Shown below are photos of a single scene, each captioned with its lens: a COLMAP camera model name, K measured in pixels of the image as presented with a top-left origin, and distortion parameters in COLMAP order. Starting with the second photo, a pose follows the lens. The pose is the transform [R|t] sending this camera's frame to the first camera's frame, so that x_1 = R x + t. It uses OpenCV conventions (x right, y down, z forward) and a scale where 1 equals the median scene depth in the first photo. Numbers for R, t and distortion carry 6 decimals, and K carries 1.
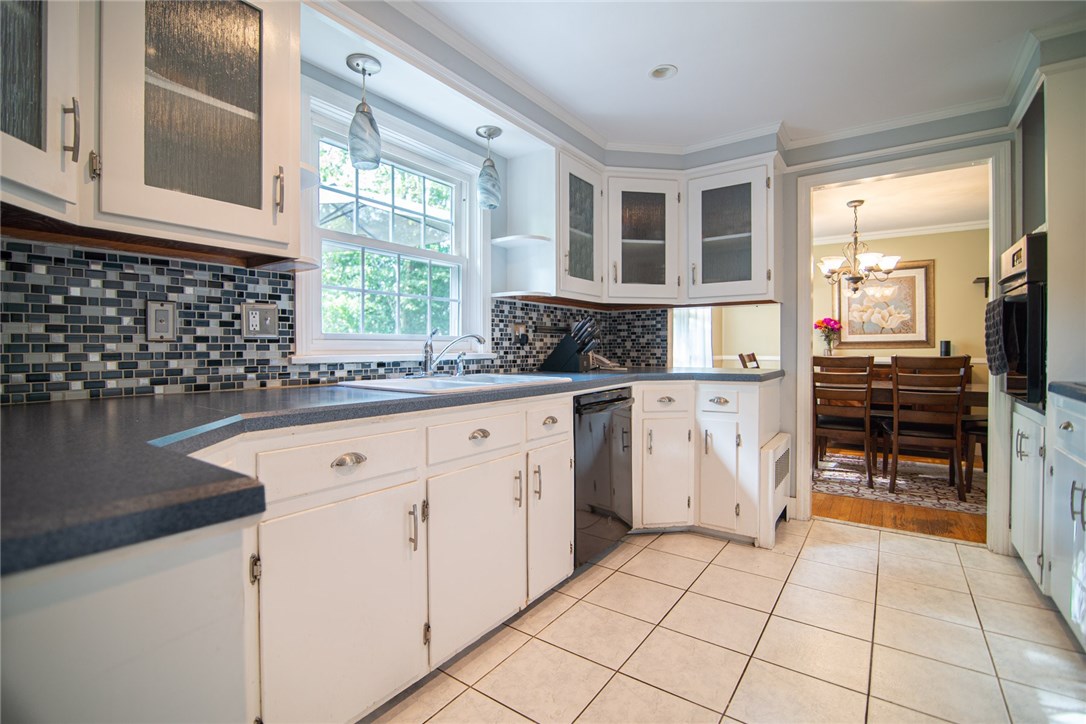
lens RADIAL K [[504.2, 0, 522.0], [0, 504.2, 355.5], [0, 0, 1]] dist [-0.018191, -0.000478]
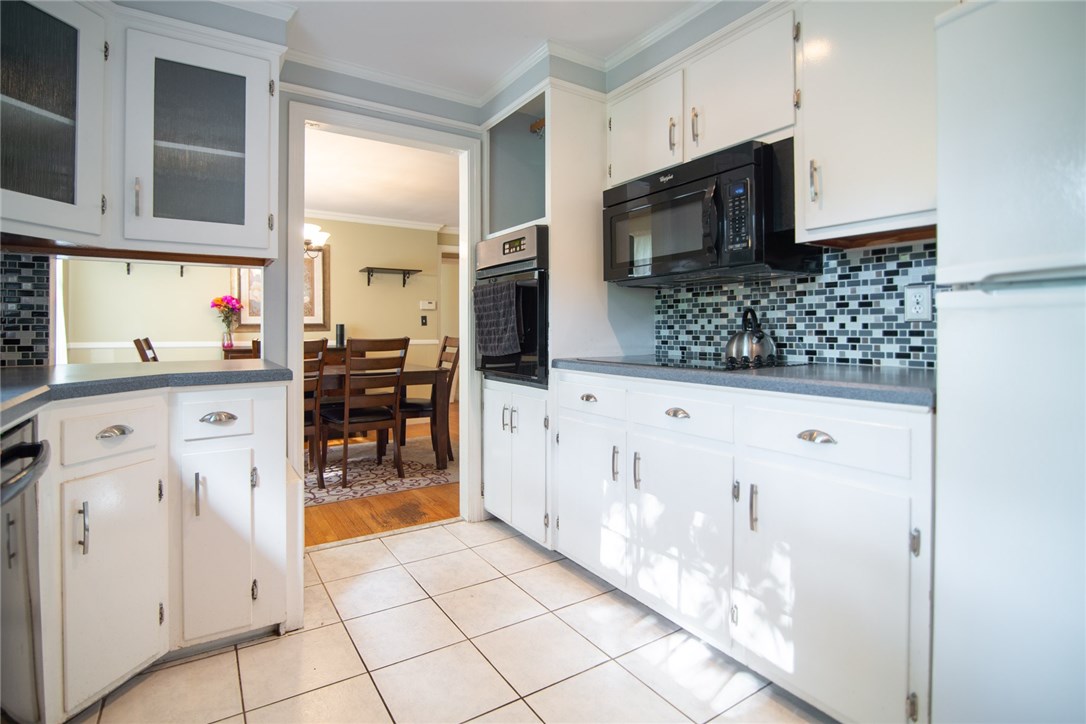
lens RADIAL K [[524.5, 0, 540.2], [0, 524.5, 329.7], [0, 0, 1]] dist [-0.020335, -0.000046]
pose [[0.363297, 0.004157, 0.931664, -0.035175], [0.014663, 0.999841, -0.010179, -0.001528], [-0.931558, 0.017359, 0.363178, 0.396525]]
